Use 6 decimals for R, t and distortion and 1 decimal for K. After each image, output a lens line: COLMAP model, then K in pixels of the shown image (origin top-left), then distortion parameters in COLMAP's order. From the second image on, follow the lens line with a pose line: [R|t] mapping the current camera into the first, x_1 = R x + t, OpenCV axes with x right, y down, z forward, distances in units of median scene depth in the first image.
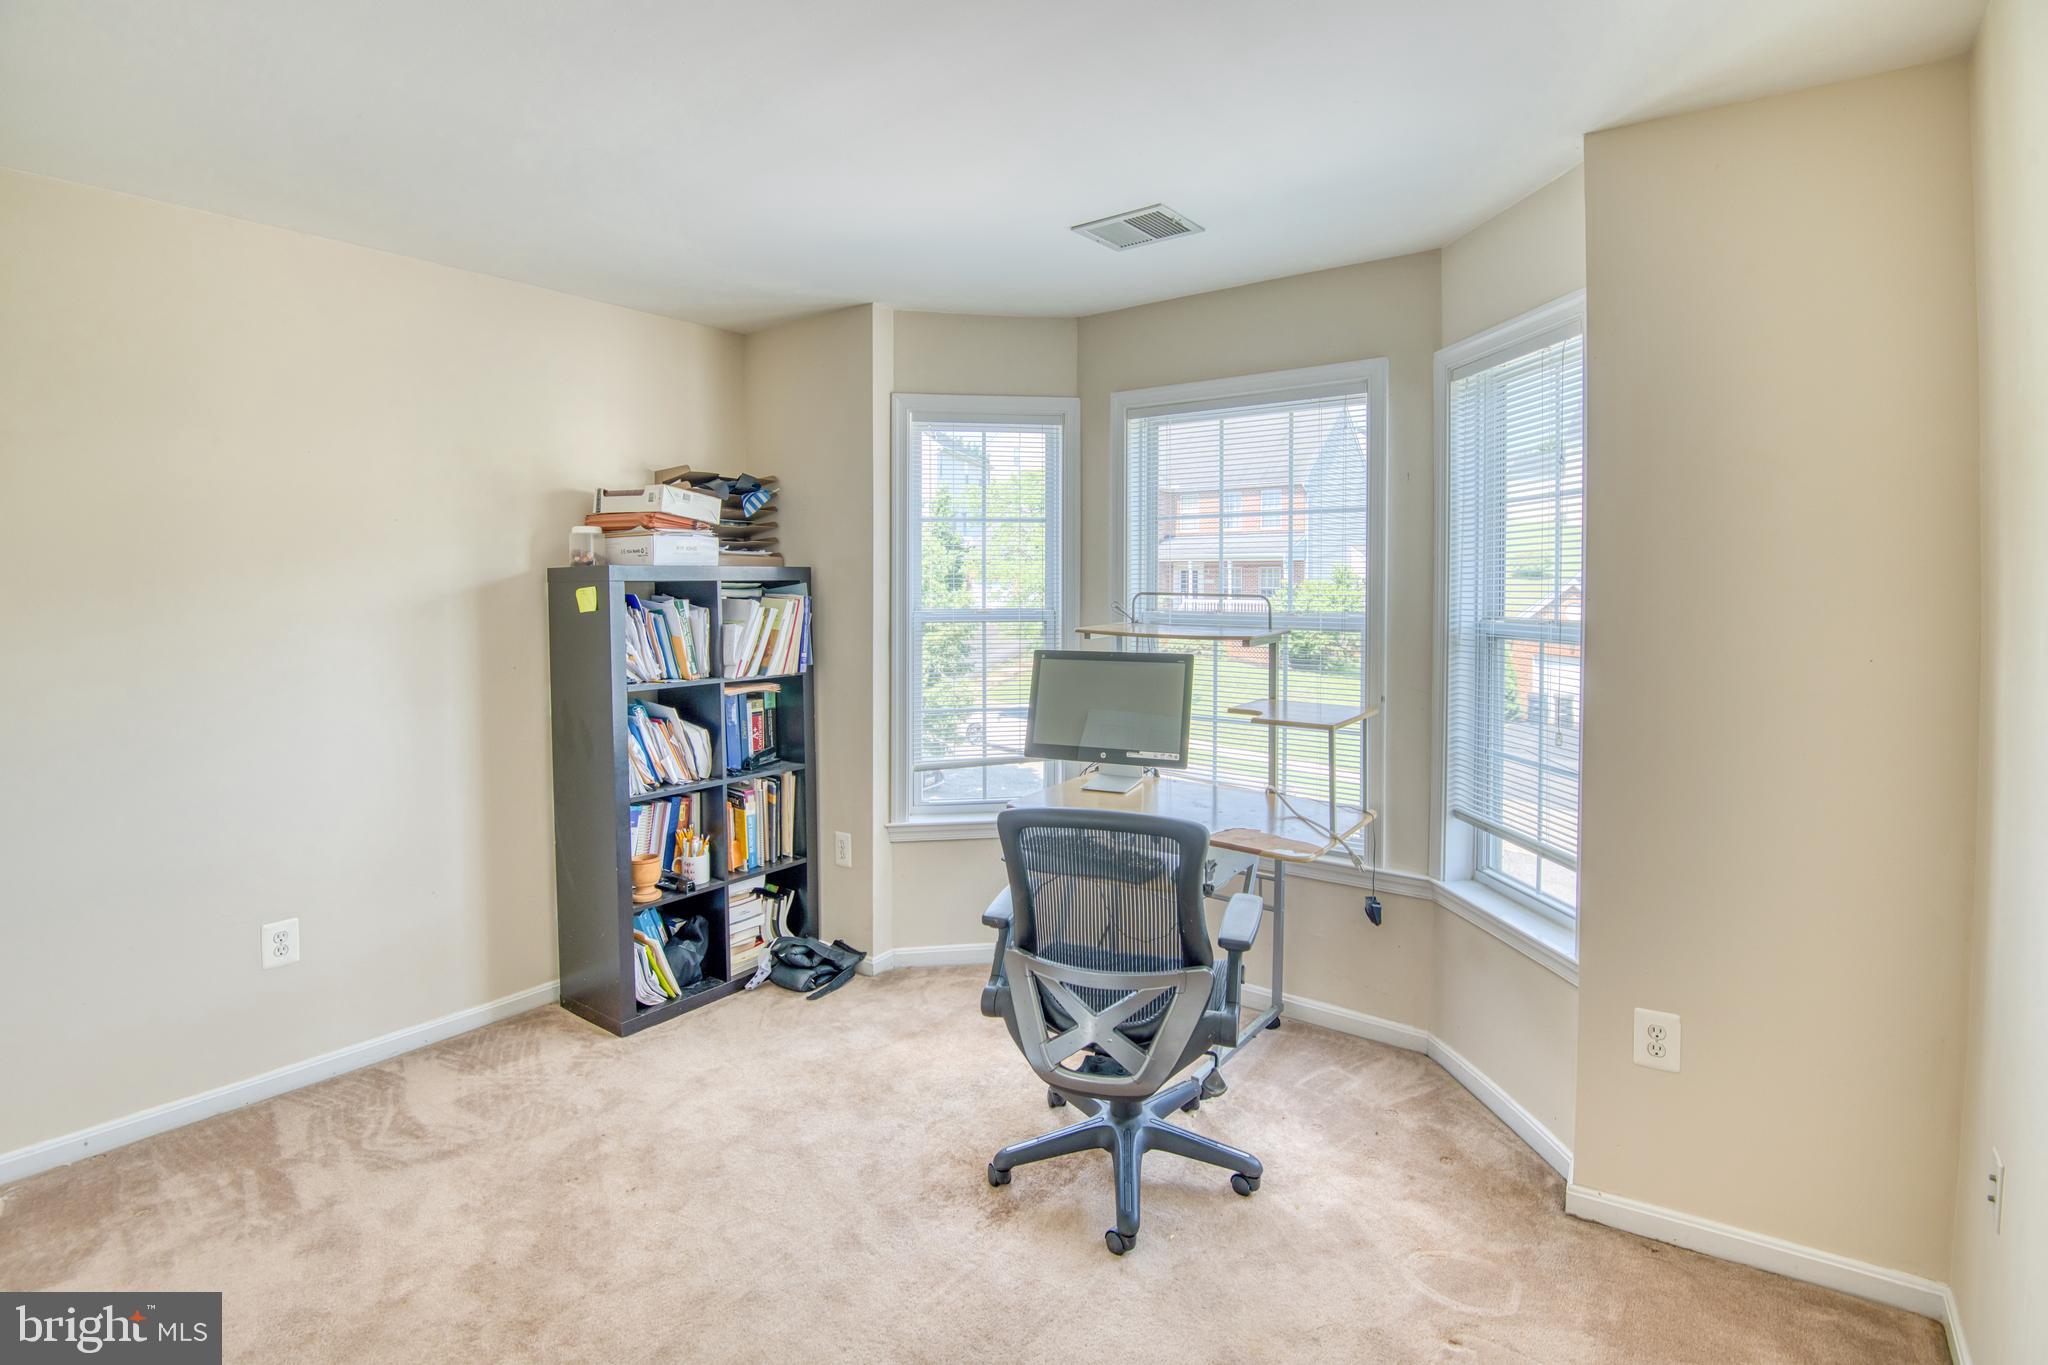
lens RADIAL K [[979.8, 0, 1027.0], [0, 979.8, 630.2], [0, 0, 1]] dist [-0.001667, -0.015459]
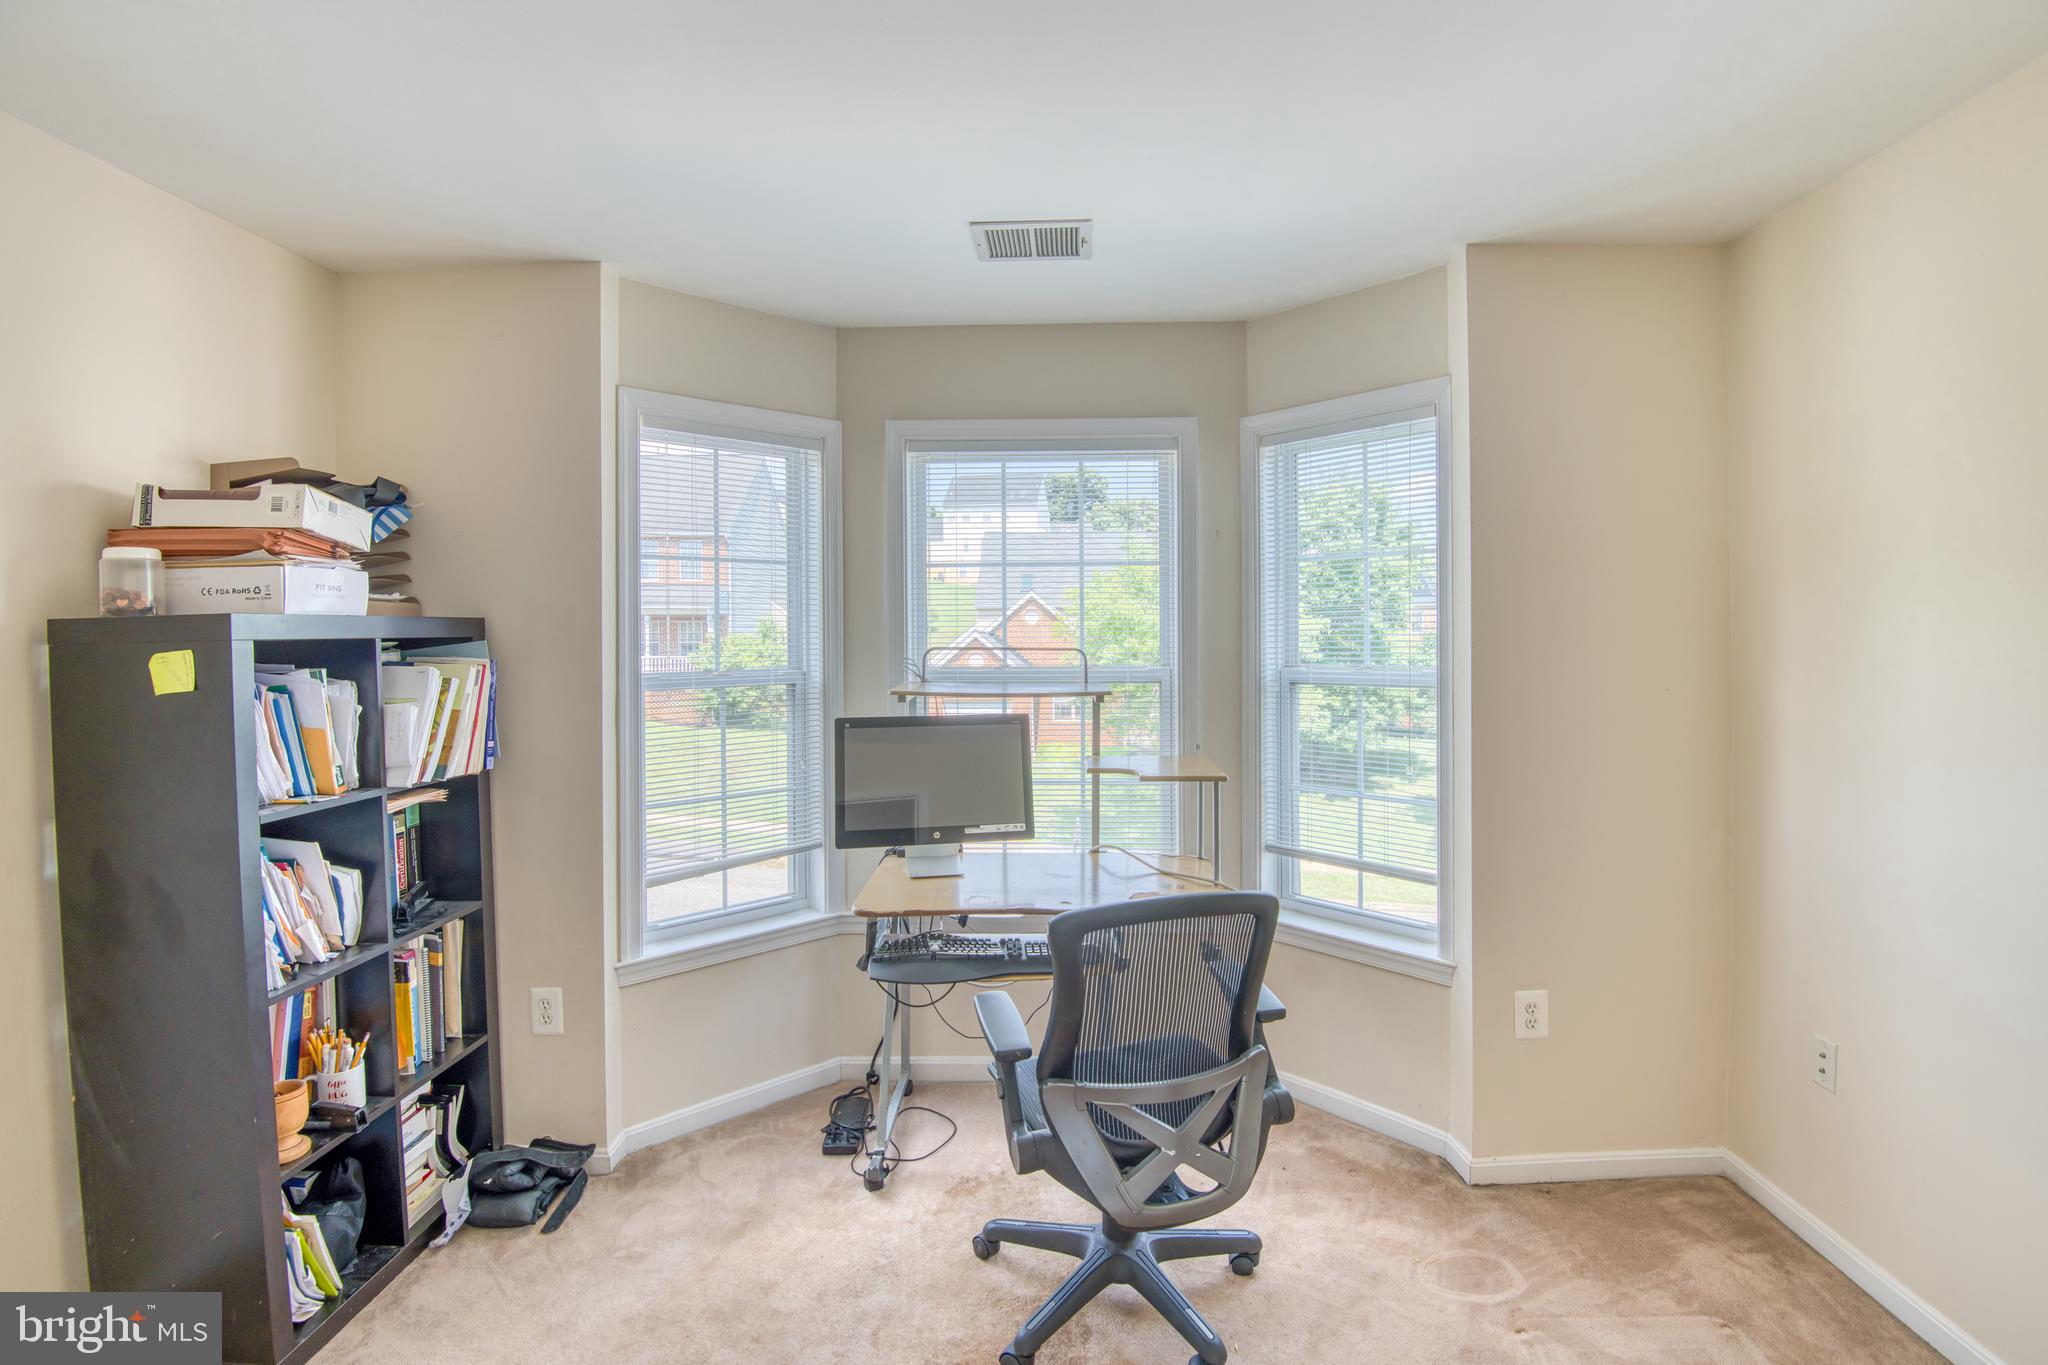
lens RADIAL K [[990.5, 0, 1062.3], [0, 990.5, 667.6], [0, 0, 1]] dist [0.000338, -0.028747]
pose [[0.818118, -0.025099, 0.574503, -0.315293], [0.034967, 0.999370, -0.006133, -0.011135], [-0.573987, 0.025106, 0.818480, 0.202184]]
